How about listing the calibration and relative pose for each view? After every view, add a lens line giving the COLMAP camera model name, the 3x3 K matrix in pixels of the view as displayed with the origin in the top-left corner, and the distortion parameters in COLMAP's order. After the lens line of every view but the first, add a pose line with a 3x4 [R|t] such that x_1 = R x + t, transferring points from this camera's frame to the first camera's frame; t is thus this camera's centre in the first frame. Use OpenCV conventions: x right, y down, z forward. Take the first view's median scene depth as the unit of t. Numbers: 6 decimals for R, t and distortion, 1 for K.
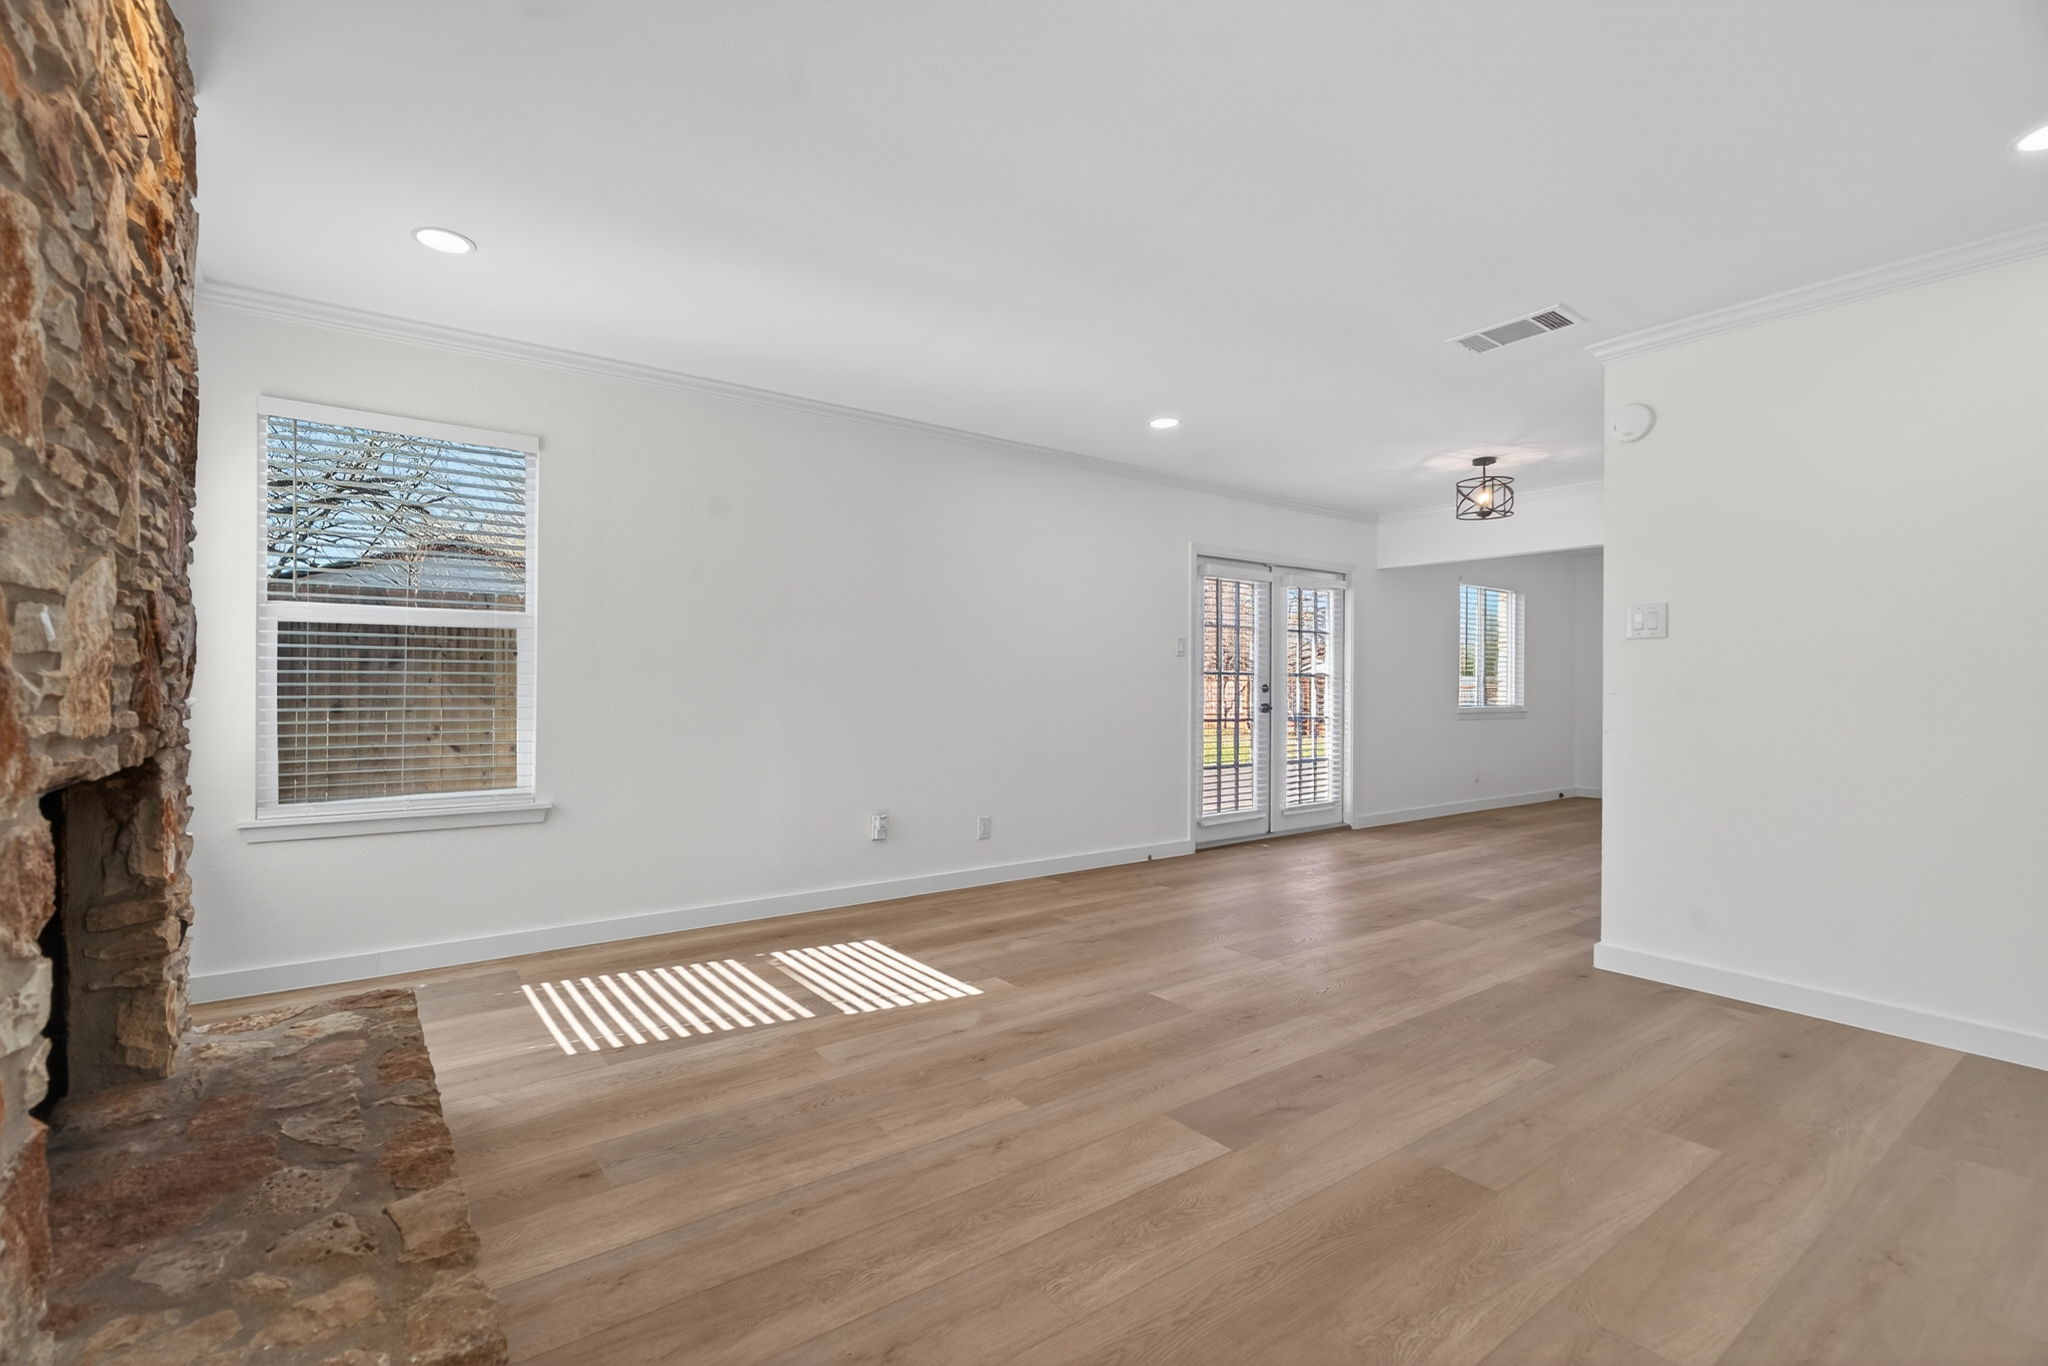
lens RADIAL K [[921.0, 0, 1016.6], [0, 921.0, 684.4], [0, 0, 1]] dist [0.001276, -0.000106]
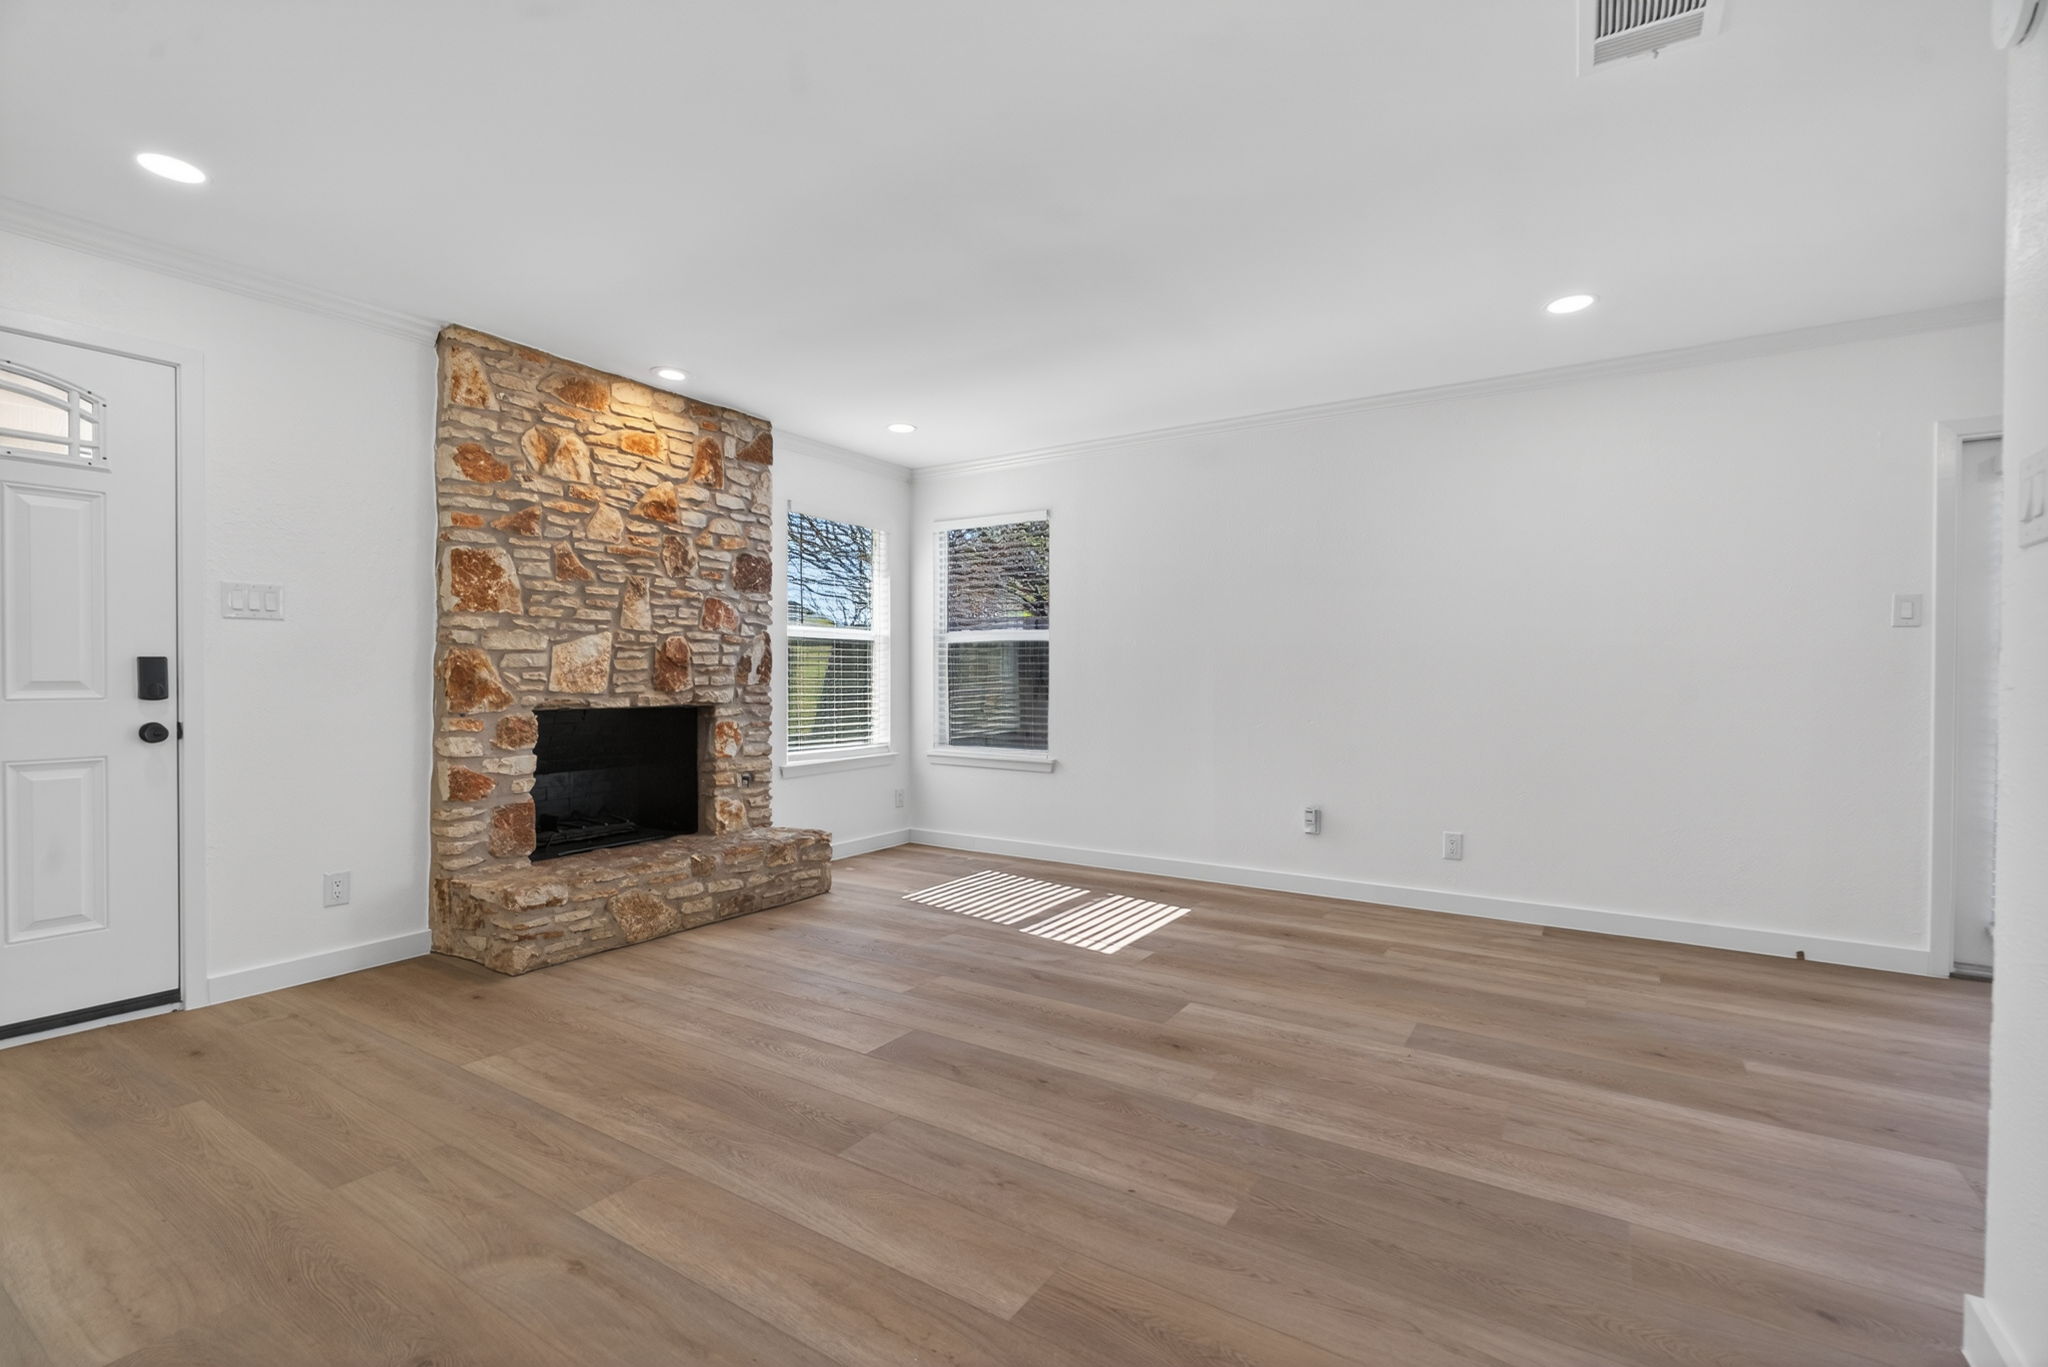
lens RADIAL K [[921.0, 0, 1016.6], [0, 921.0, 684.9], [0, 0, 1]] dist [0.001276, -0.000106]
pose [[0.349058, 0.002288, -0.937098, 1.054871], [-0.000011, 0.999997, 0.002438, 0.008804], [0.937101, -0.000841, 0.349057, 0.553765]]
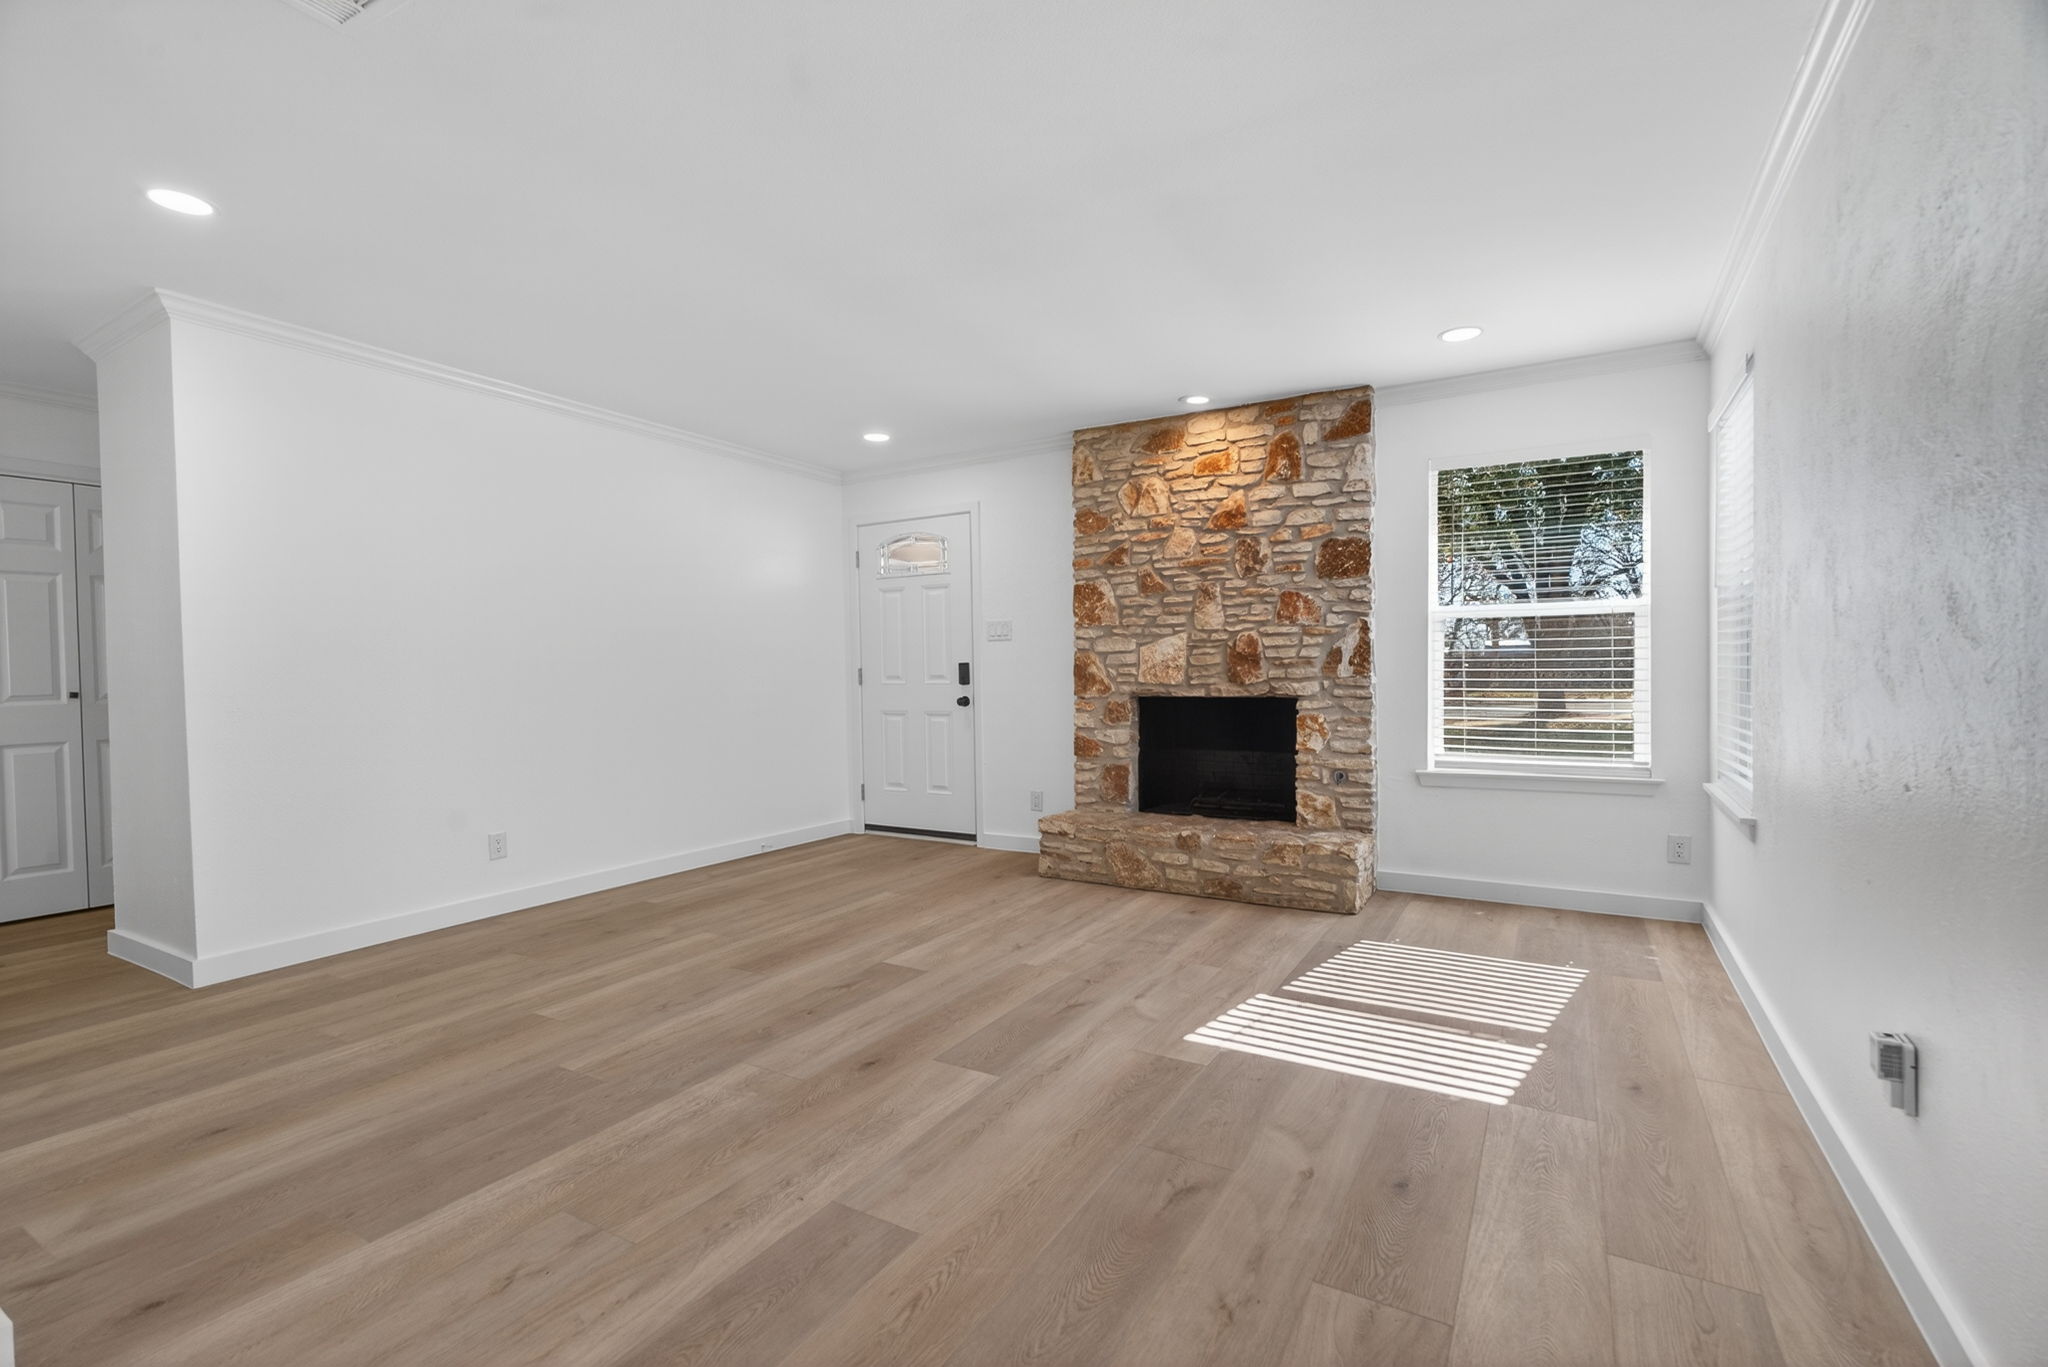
lens RADIAL K [[921.0, 0, 1016.6], [0, 921.0, 684.9], [0, 0, 1]] dist [0.001276, -0.000106]
pose [[-0.922176, 0.009362, -0.386656, 0.460345], [0.005169, 0.999916, 0.011883, 0.004627], [0.386735, 0.008960, -0.922147, 1.865571]]
